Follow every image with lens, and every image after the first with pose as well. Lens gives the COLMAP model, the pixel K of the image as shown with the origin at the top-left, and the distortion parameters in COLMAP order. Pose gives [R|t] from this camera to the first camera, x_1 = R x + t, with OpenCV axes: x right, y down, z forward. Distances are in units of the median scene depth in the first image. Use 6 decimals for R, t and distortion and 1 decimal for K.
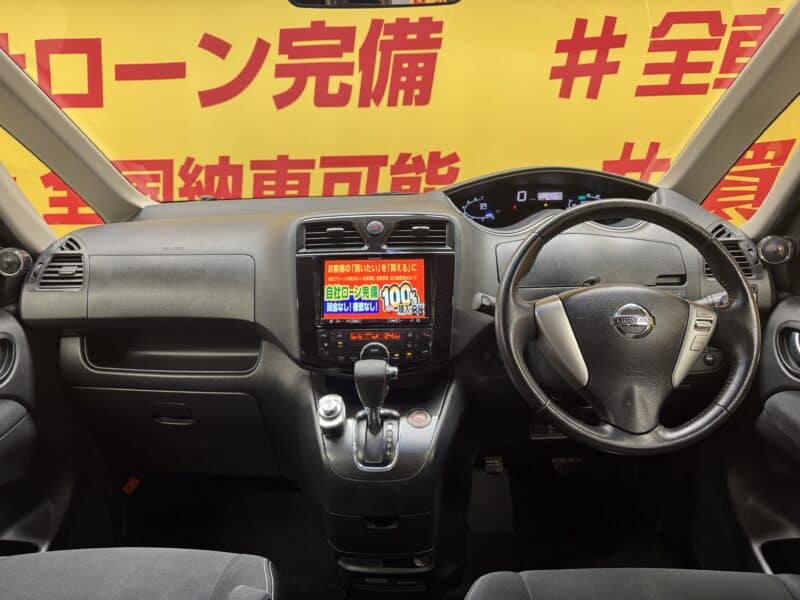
lens RADIAL K [[570.2, 0, 399.0], [0, 570.2, 296.6], [0, 0, 1]] dist [0.030614, -0.030001]
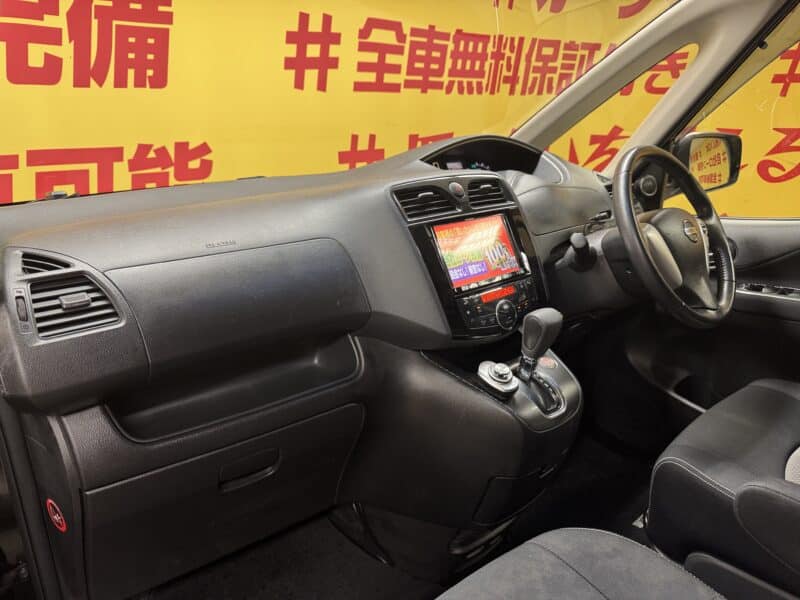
lens RADIAL K [[570.2, 0, 399.8], [0, 570.2, 298.3], [0, 0, 1]] dist [0.030614, -0.030001]
pose [[0.732046, -0.189811, 0.654279, -0.323851], [0.198693, 0.978133, 0.061453, -0.007560], [-0.651636, 0.085015, 0.753753, 0.144080]]
